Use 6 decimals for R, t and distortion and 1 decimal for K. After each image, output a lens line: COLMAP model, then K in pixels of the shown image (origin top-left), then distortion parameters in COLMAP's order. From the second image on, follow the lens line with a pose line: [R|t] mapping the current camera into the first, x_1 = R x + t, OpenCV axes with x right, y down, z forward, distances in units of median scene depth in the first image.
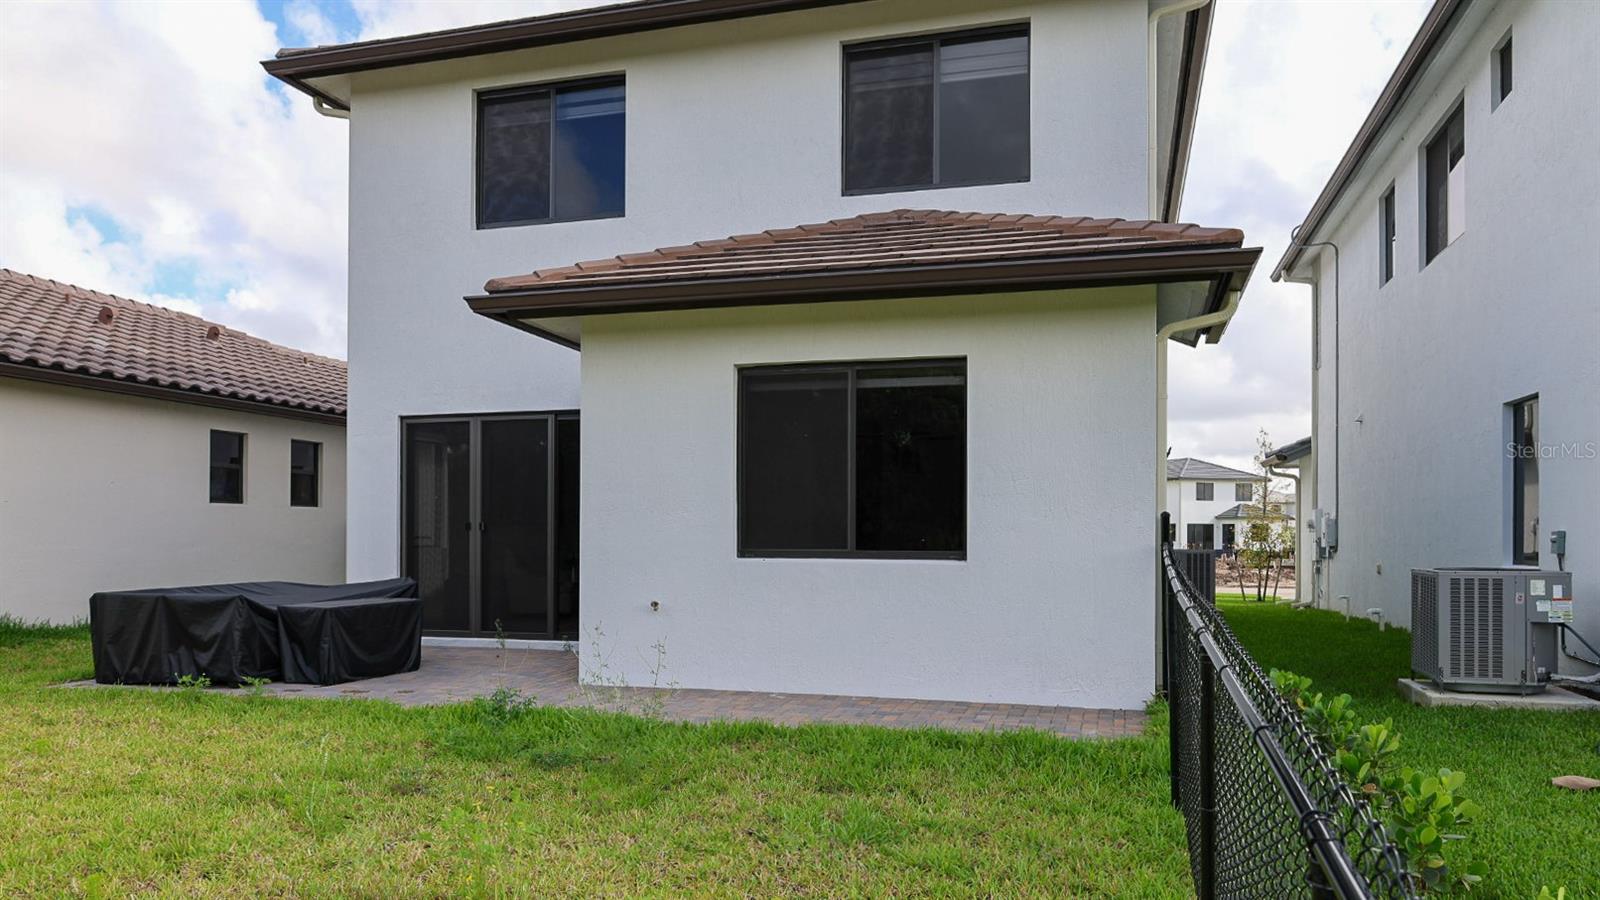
lens RADIAL K [[1087.8, 0, 800.0], [0, 1087.8, 450.0], [0, 0, 1]] dist [-0.013986, 0.001561]
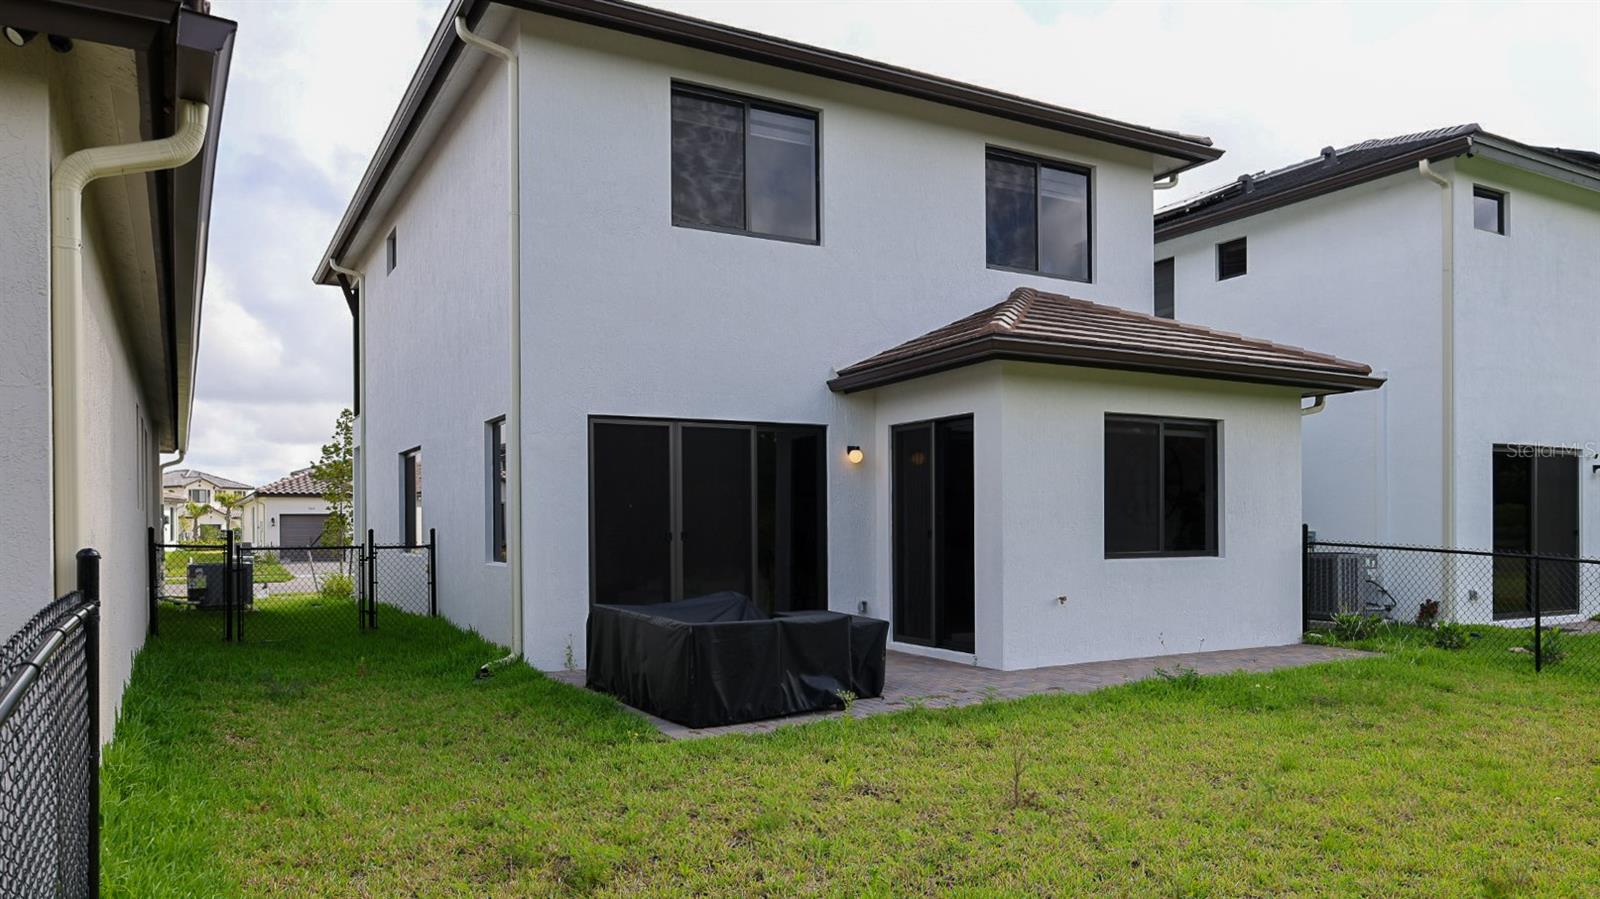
lens RADIAL K [[1087.8, 0, 800.0], [0, 1087.8, 449.5], [0, 0, 1]] dist [-0.013986, 0.001561]
pose [[0.697151, 0.043115, 0.715627, -1.057502], [-0.047728, 0.998767, -0.013678, 0.001663], [-0.715334, -0.024620, 0.698349, 0.293465]]
